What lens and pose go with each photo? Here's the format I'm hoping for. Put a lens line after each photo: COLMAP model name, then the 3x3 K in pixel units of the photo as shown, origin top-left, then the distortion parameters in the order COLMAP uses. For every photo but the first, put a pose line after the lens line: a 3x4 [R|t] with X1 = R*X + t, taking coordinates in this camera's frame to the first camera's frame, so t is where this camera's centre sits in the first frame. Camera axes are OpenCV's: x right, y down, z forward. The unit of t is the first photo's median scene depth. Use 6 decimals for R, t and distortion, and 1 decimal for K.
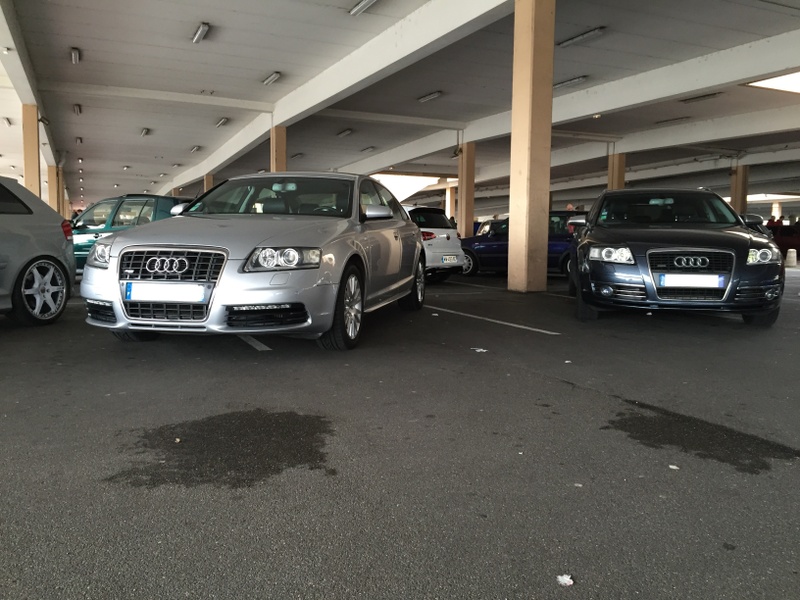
lens RADIAL K [[691.0, 0, 394.9], [0, 691.0, 297.0], [0, 0, 1]] dist [0.070286, -0.081598]
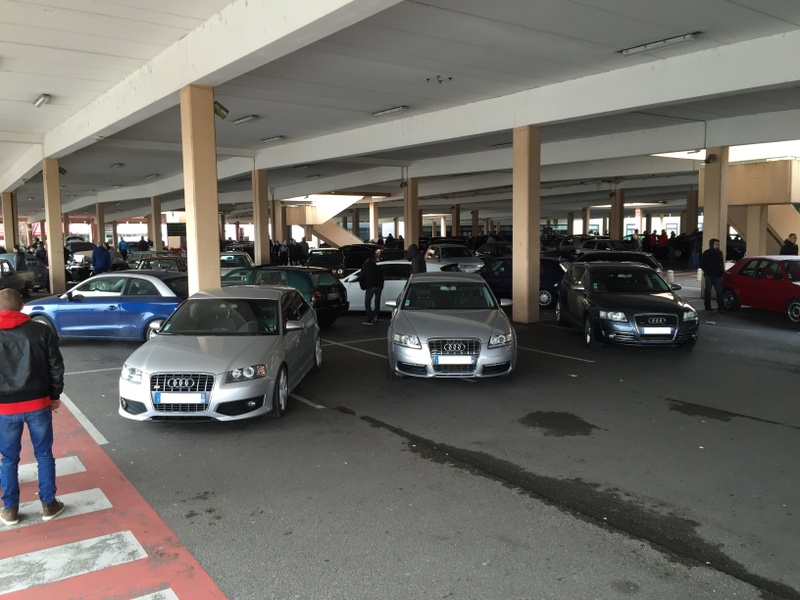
lens RADIAL K [[691.0, 0, 393.4], [0, 691.0, 296.9], [0, 0, 1]] dist [0.070286, -0.081598]
pose [[0.984431, -0.035345, 0.172181, -0.606282], [0.032939, 0.999316, 0.016808, -0.168494], [-0.172658, -0.010875, 0.984922, -0.751282]]
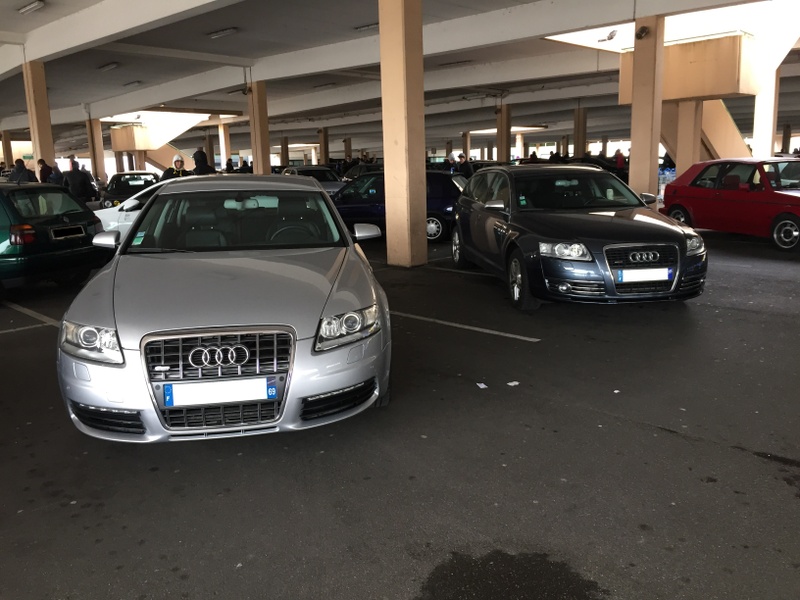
lens RADIAL K [[691.0, 0, 400.7], [0, 691.0, 301.2], [0, 0, 1]] dist [0.070286, -0.081598]
pose [[0.935271, -0.099090, 0.339778, -0.271074], [0.061931, 0.991016, 0.118542, -0.127787], [-0.348472, -0.089827, 0.933005, 0.145125]]
